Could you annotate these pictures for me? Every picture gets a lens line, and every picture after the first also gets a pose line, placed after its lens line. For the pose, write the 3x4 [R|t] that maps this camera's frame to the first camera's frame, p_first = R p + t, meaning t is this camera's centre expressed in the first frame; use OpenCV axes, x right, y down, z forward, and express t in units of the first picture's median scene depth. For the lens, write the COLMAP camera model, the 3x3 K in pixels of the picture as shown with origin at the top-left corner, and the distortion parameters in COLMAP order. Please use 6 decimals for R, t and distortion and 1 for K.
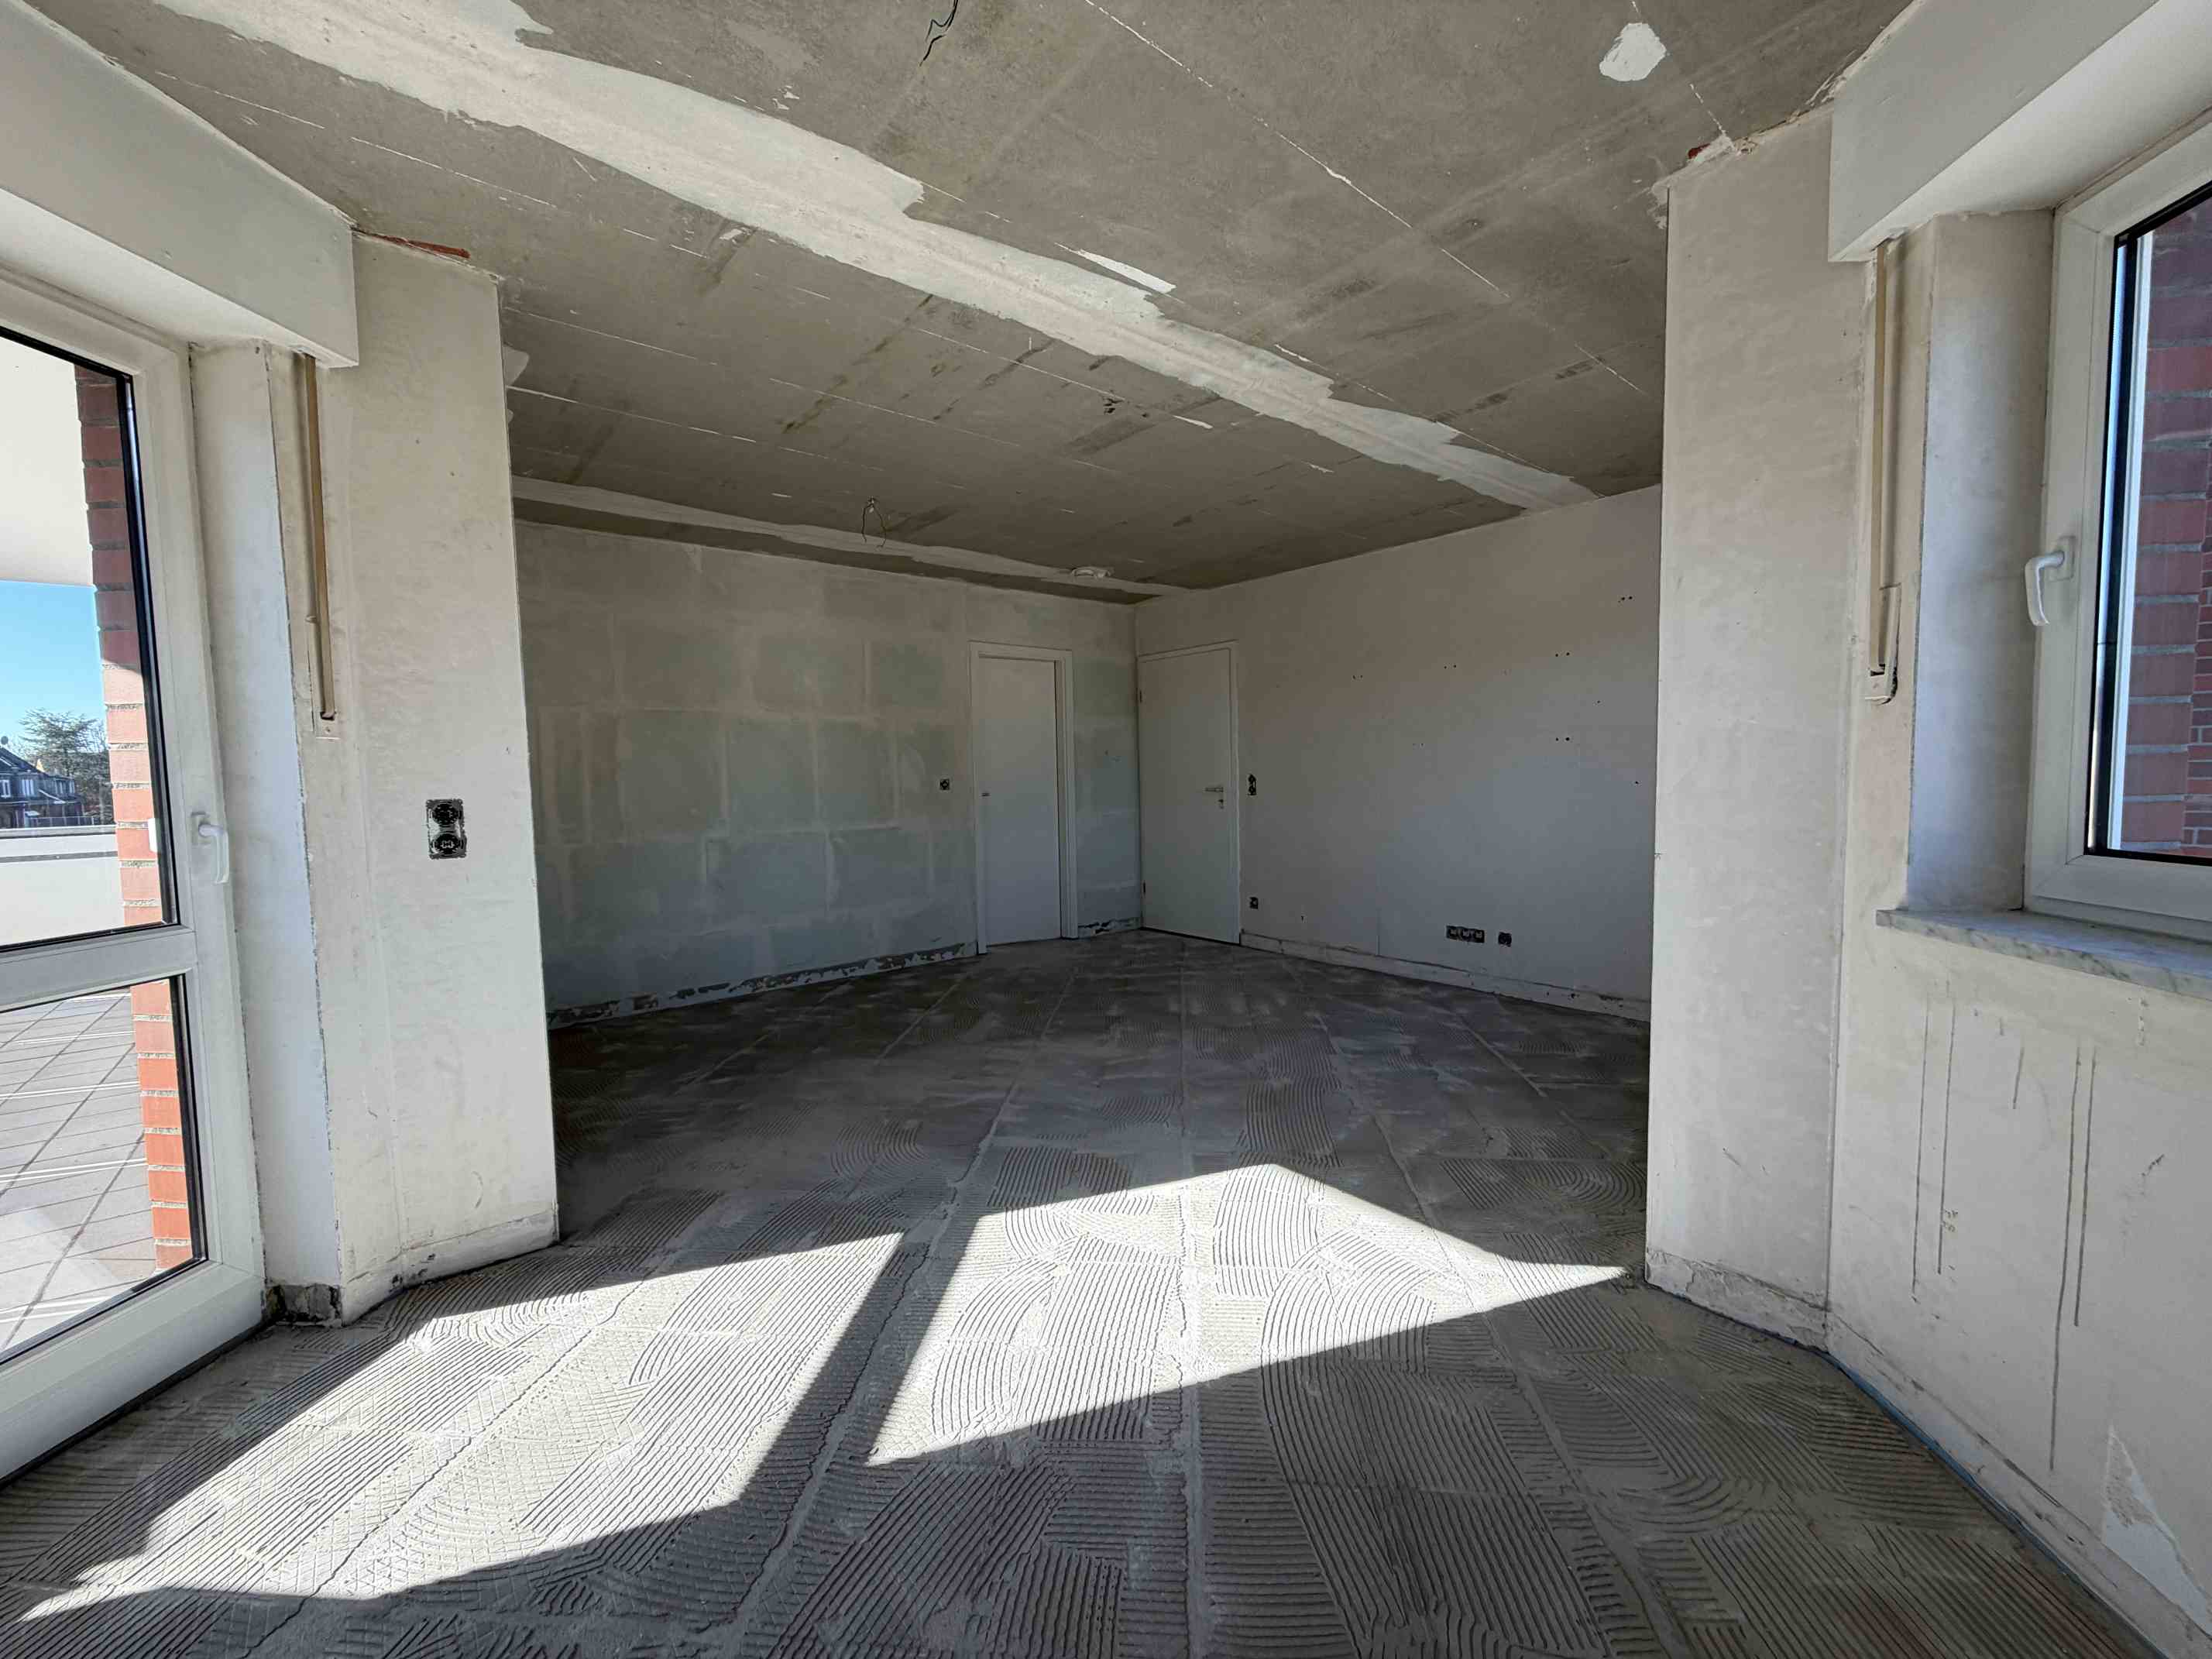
lens RADIAL K [[871.1, 0, 1095.0], [0, 871.1, 829.2], [0, 0, 1]] dist [-0.000640, -0.000084]
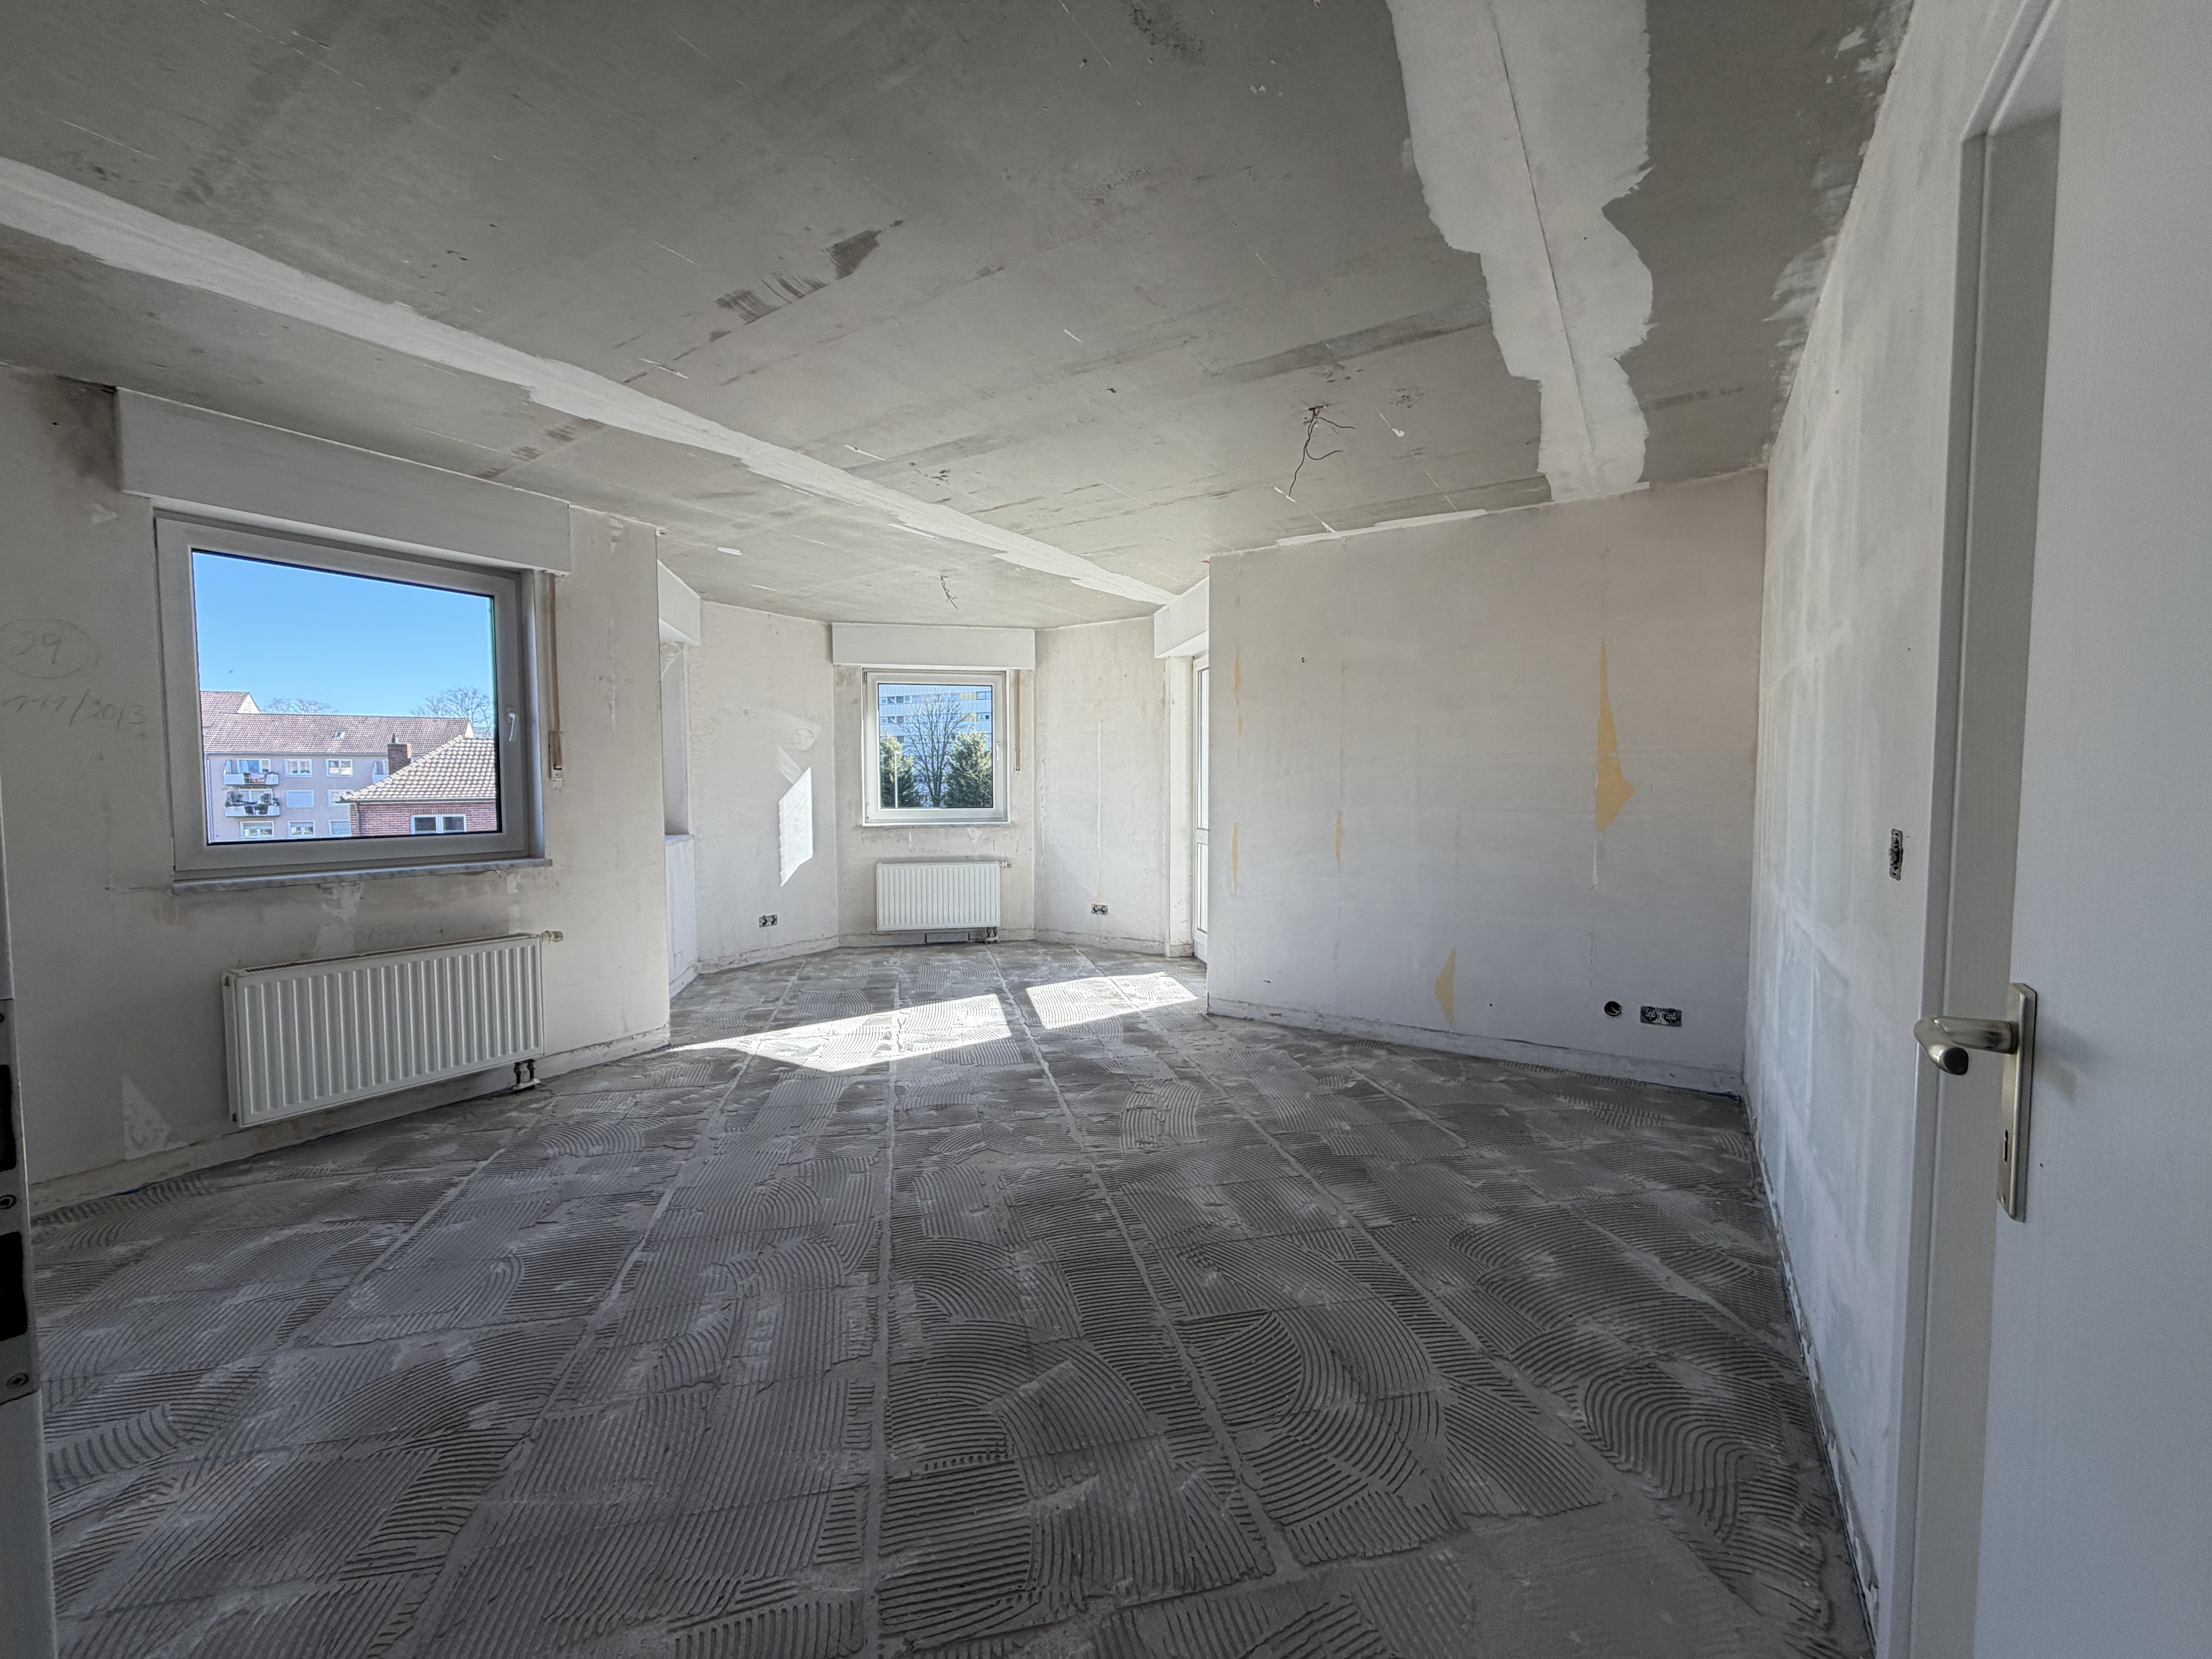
lens RADIAL K [[871.1, 0, 1095.0], [0, 871.1, 829.2], [0, 0, 1]] dist [-0.000640, -0.000084]
pose [[-0.952365, 0.036750, -0.302737, 0.231819], [-0.000762, 0.992423, 0.122869, -0.199655], [0.304959, 0.117247, -0.945121, 2.664468]]
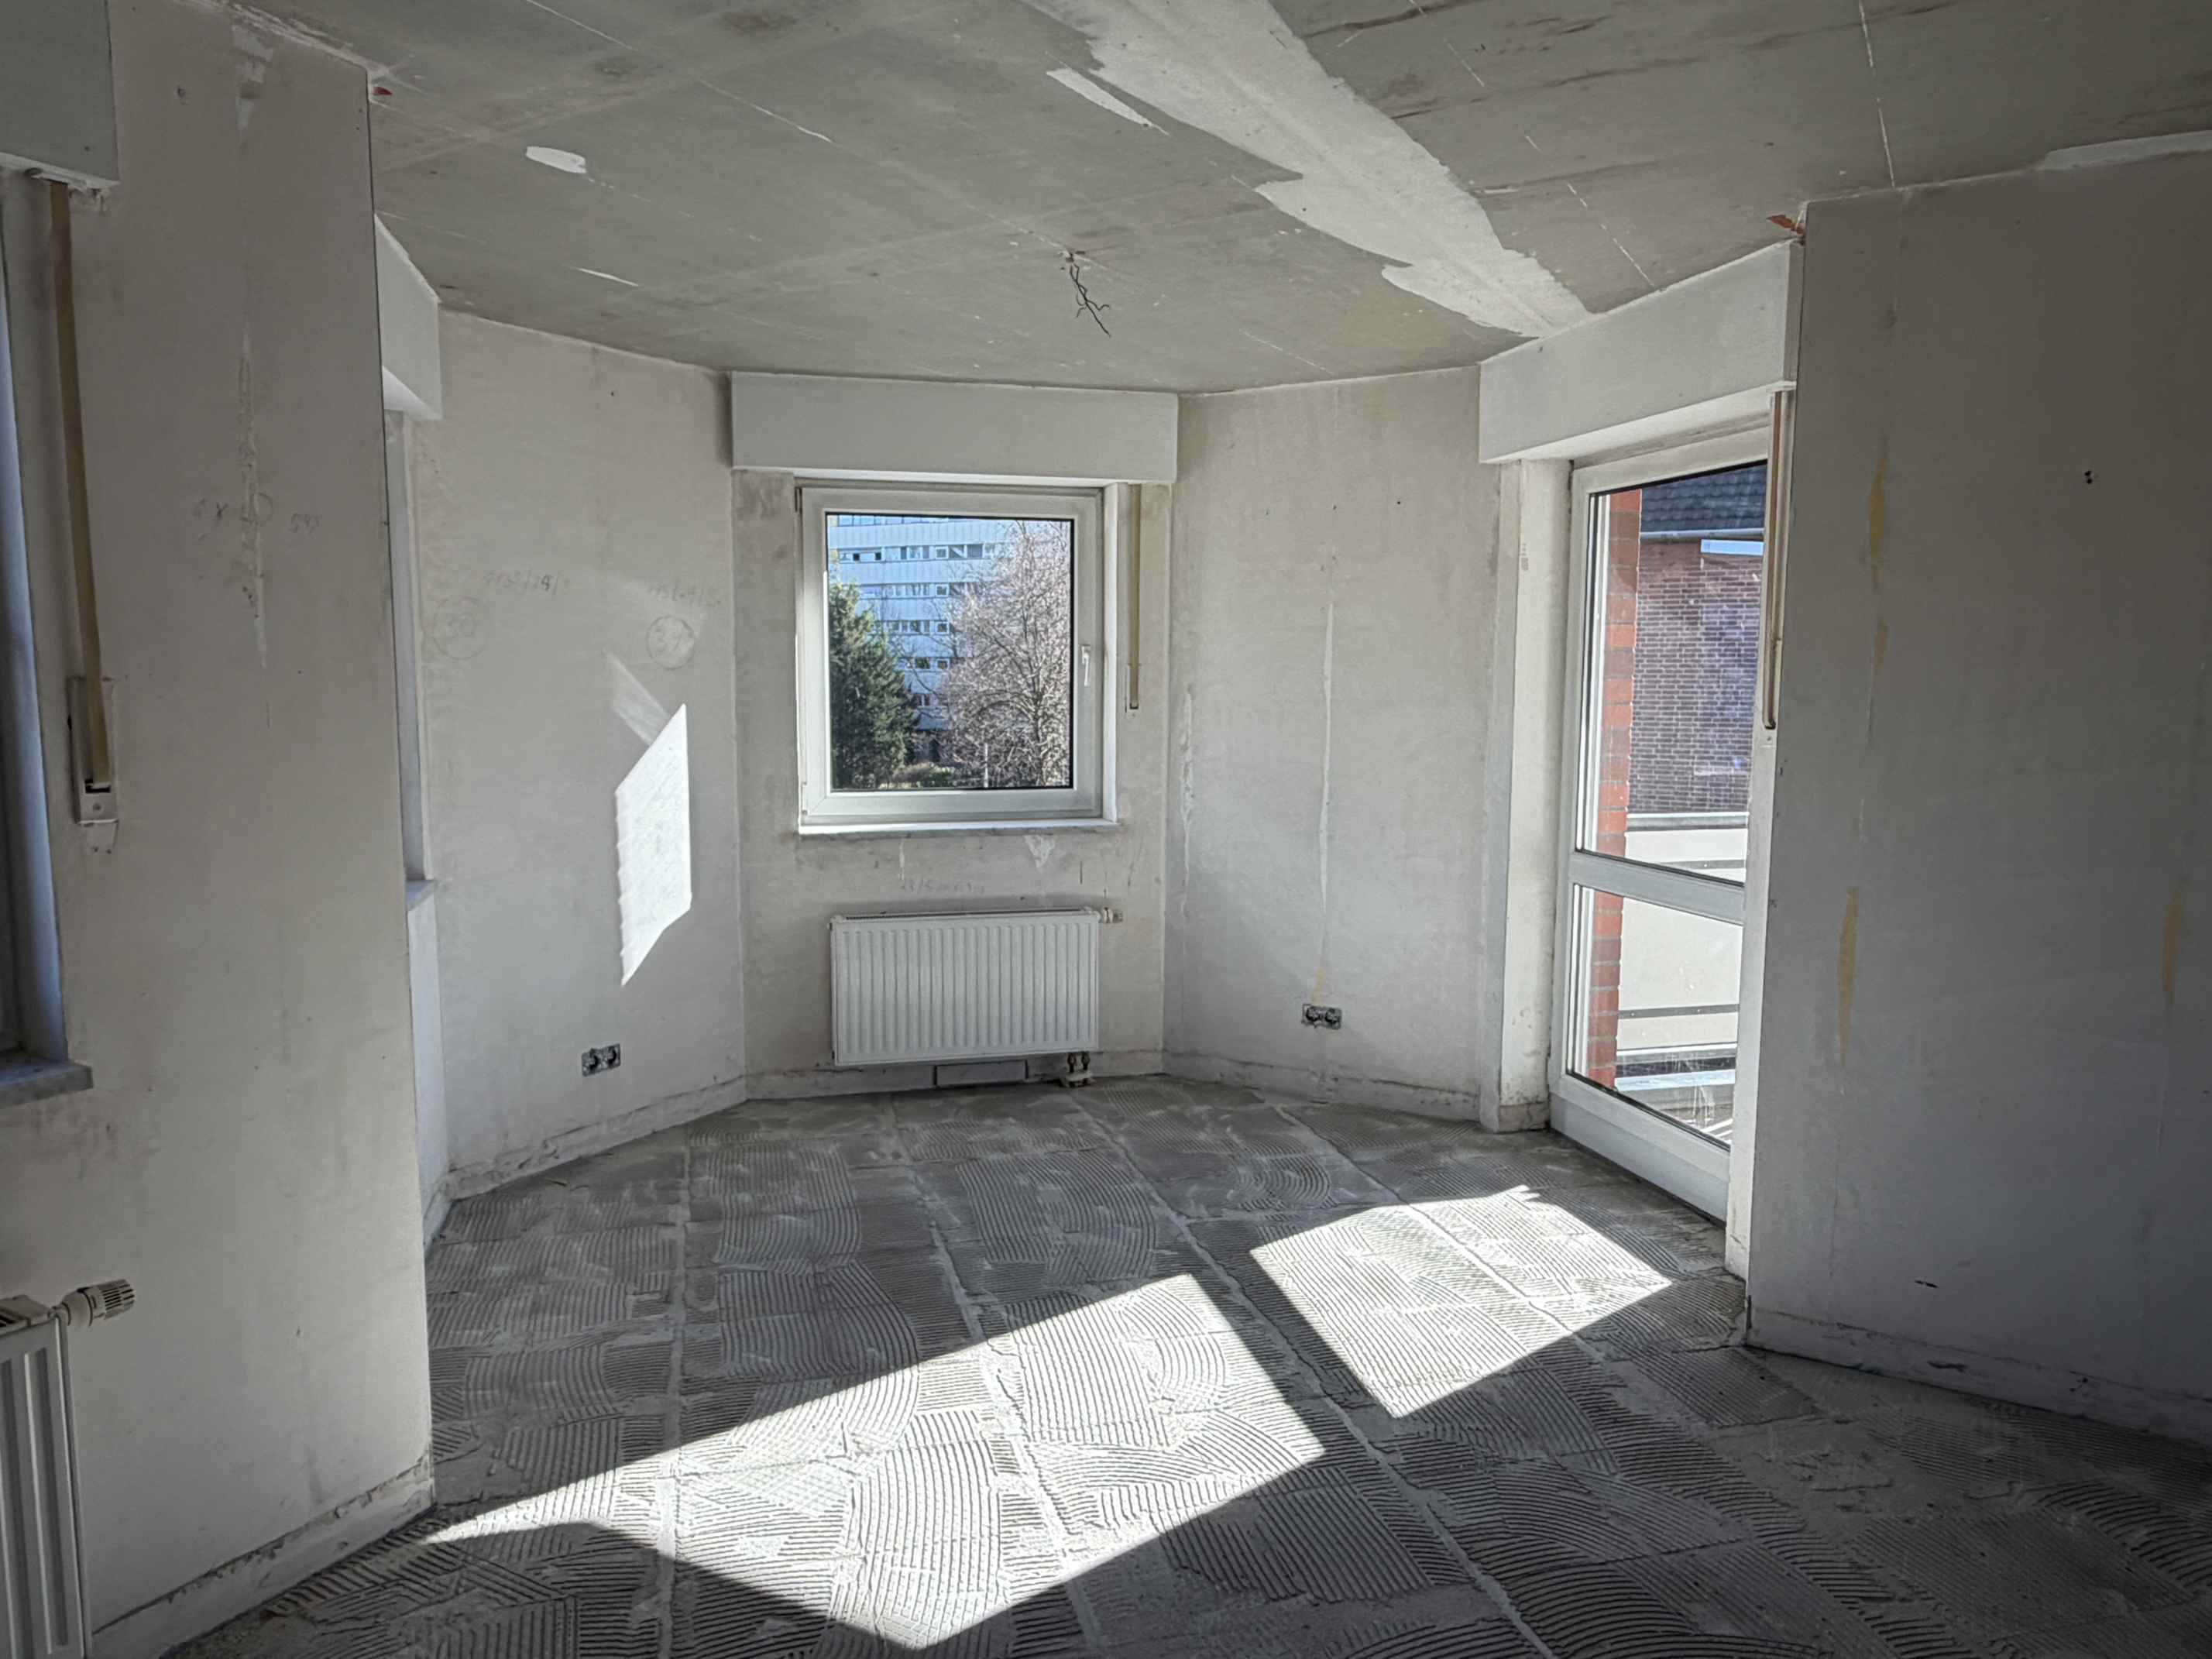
lens RADIAL K [[1473.6, 0, 1093.2], [0, 1473.6, 831.7], [0, 0, 1]] dist [-0.000106, 0.003183]
pose [[-0.939315, 0.052479, -0.339017, 0.412789], [-0.009334, 0.983954, 0.178176, -0.249811], [0.342928, 0.170528, -0.923754, 1.911498]]
